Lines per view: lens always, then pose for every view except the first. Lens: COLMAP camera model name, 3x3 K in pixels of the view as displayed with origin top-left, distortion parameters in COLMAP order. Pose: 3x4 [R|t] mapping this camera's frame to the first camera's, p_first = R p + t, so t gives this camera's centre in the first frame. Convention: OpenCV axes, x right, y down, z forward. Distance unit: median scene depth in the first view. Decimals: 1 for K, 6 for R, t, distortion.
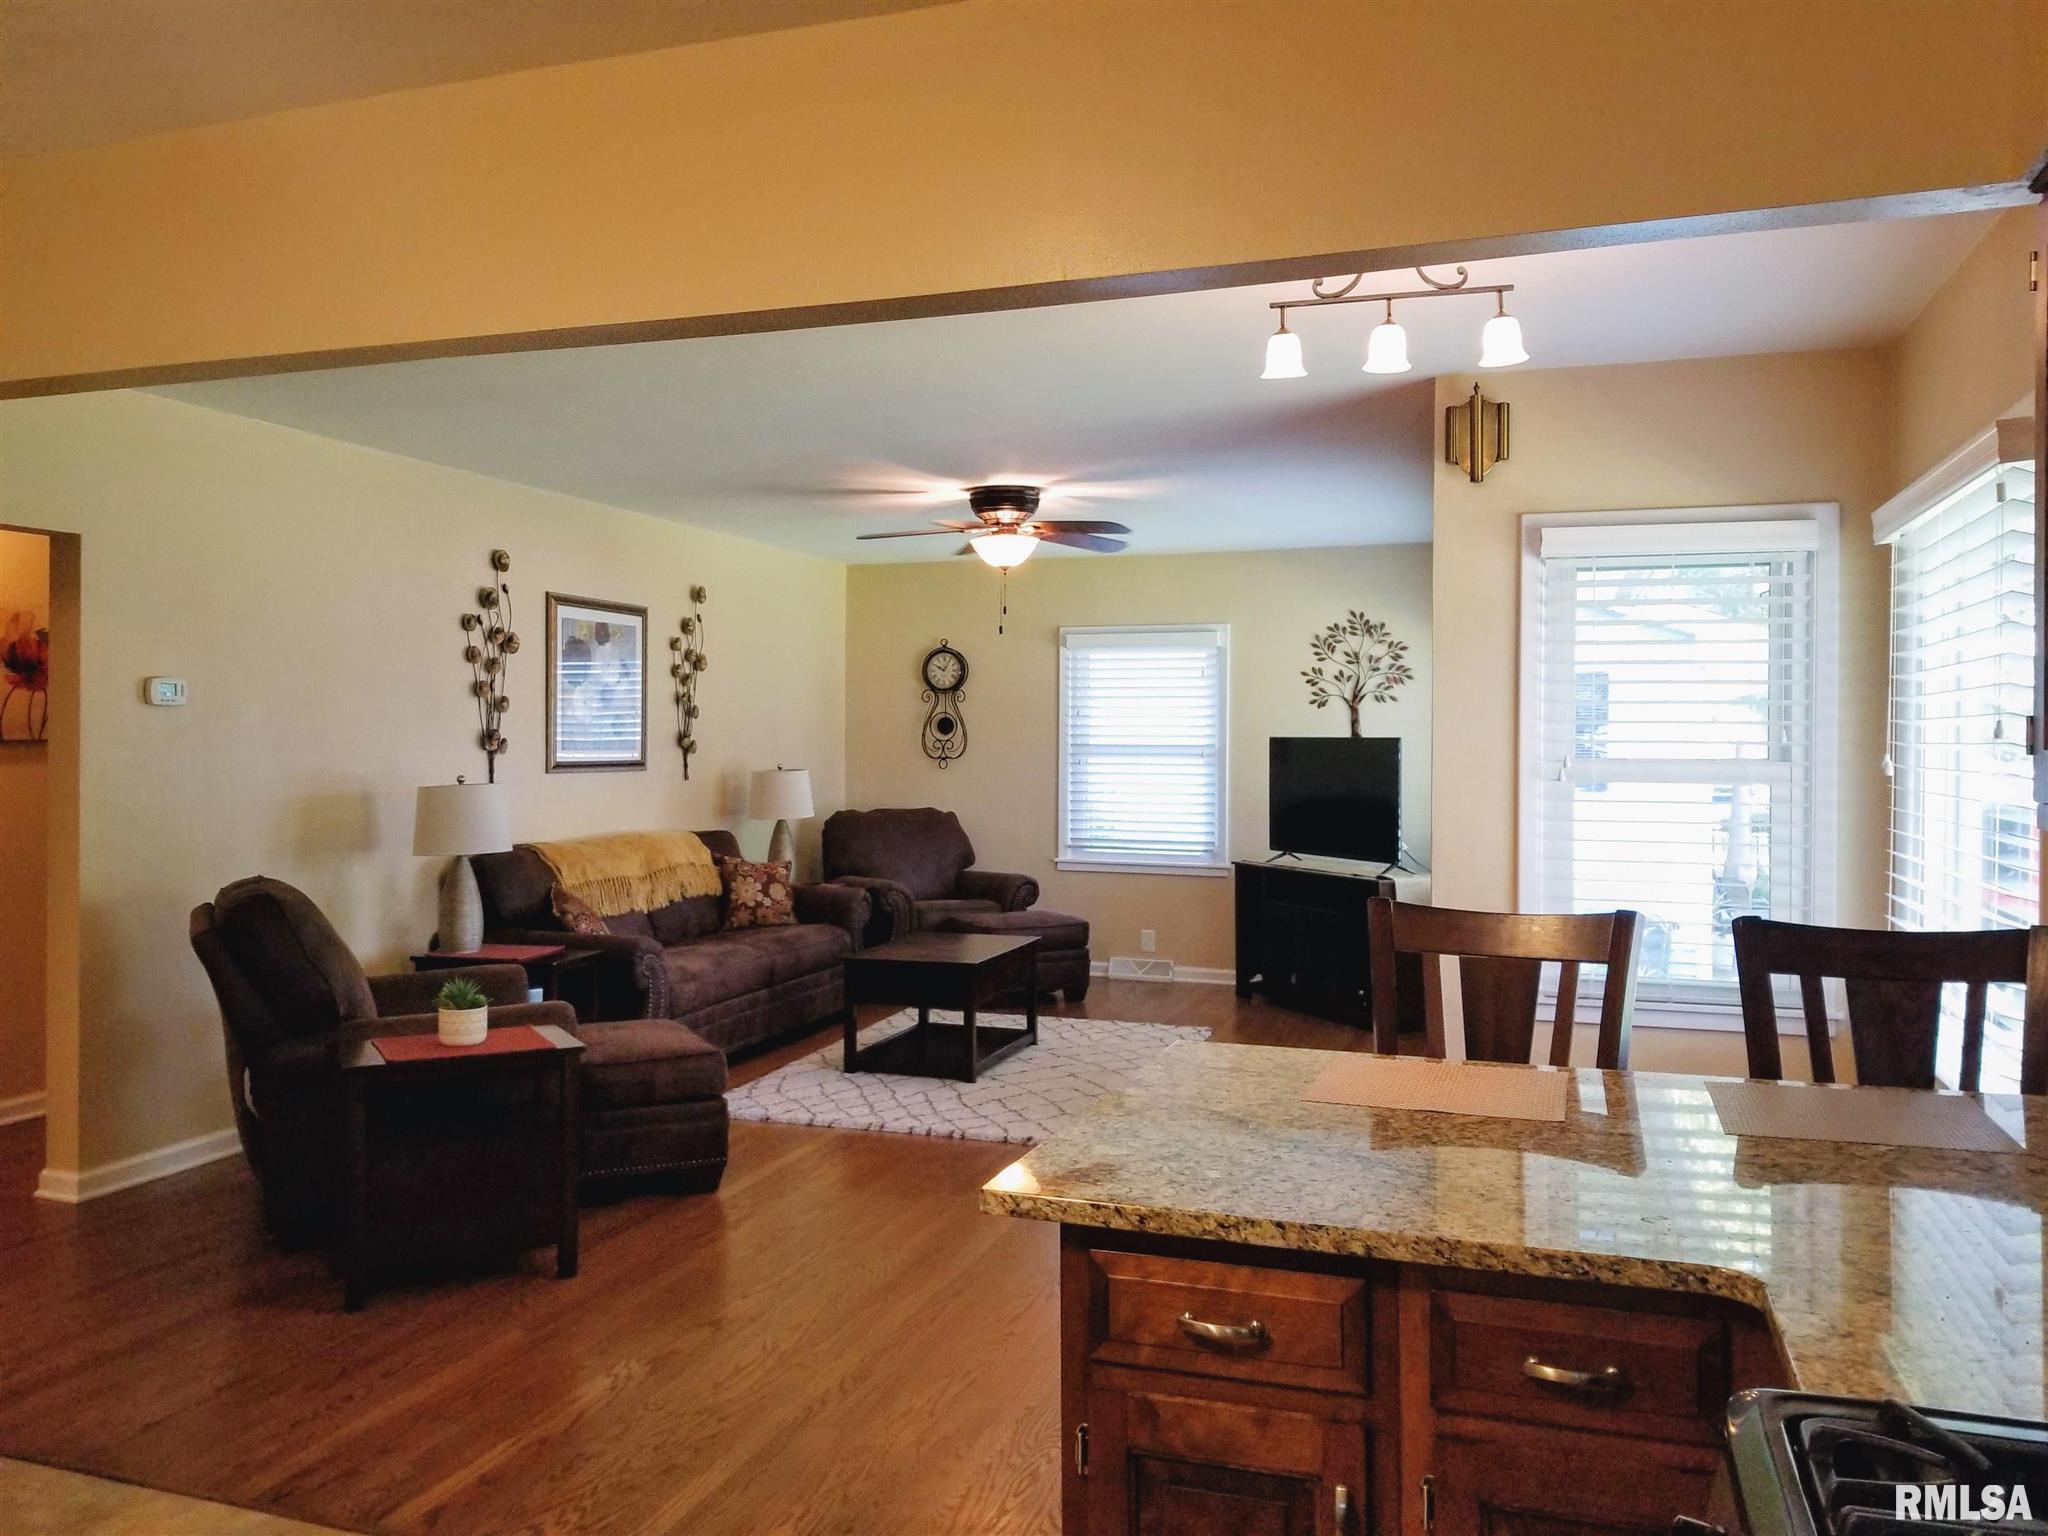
lens RADIAL K [[1584.5, 0, 977.6], [0, 1584.5, 741.9], [0, 0, 1]] dist [0.091040, -0.178552]
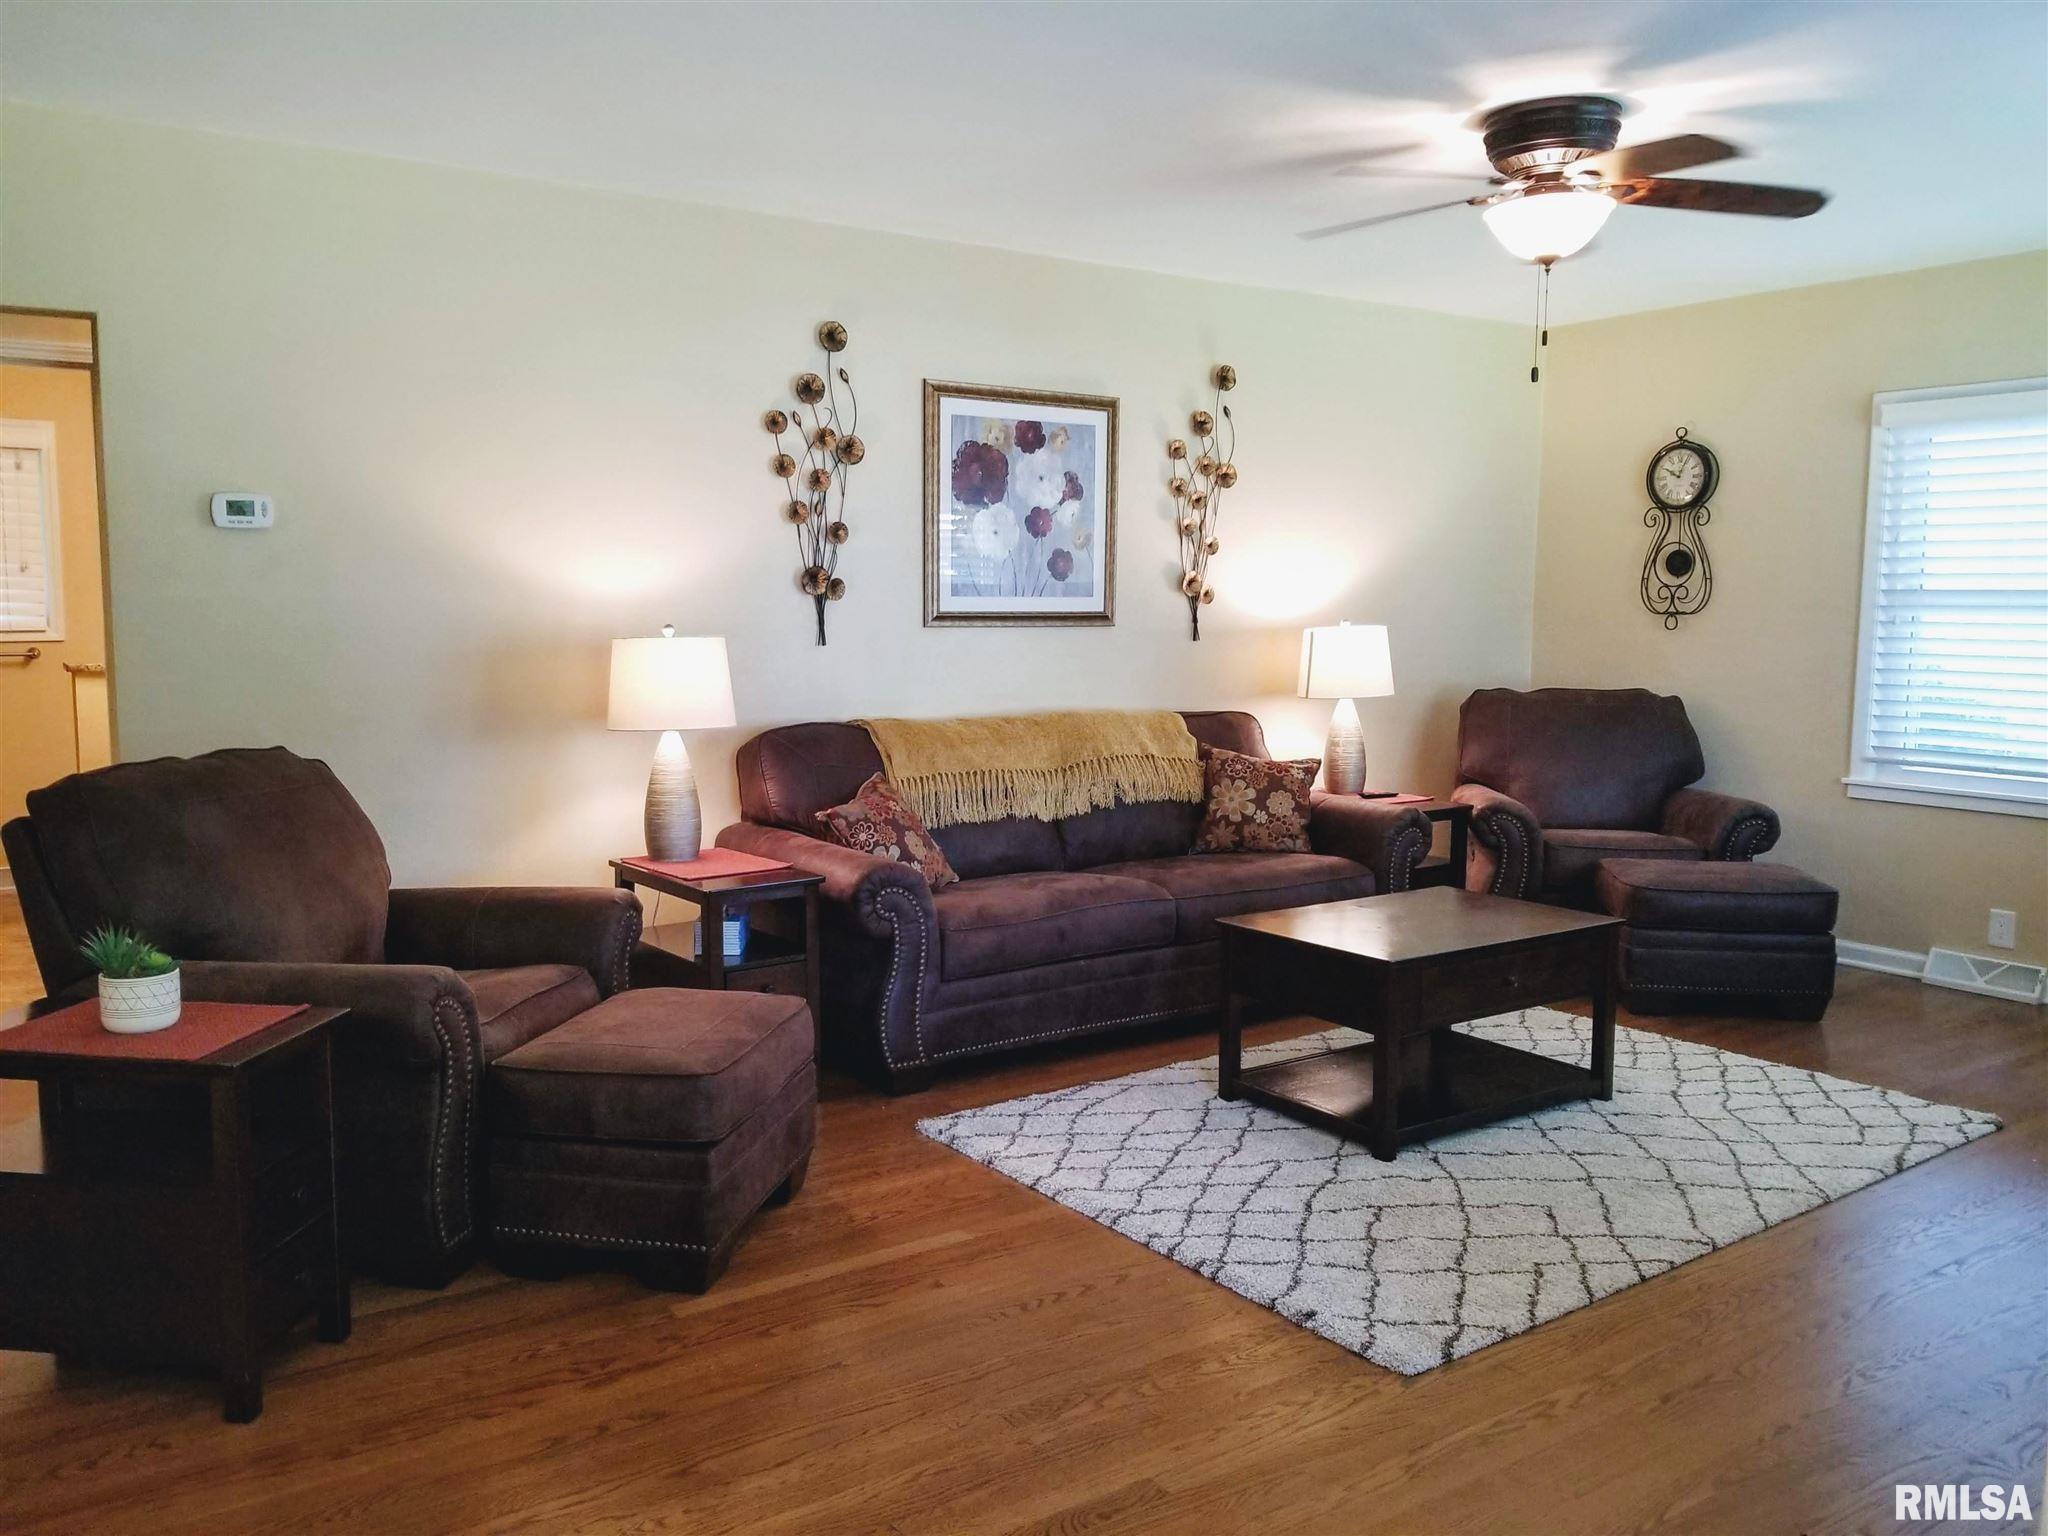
lens RADIAL K [[1571.6, 0, 977.6], [0, 1571.6, 770.2], [0, 0, 1]] dist [0.094080, -0.171728]
pose [[0.803184, 0.060620, -0.592639, 0.177181], [-0.001053, 0.994952, 0.100345, 0.011495], [0.595730, -0.079972, 0.799193, 0.380444]]
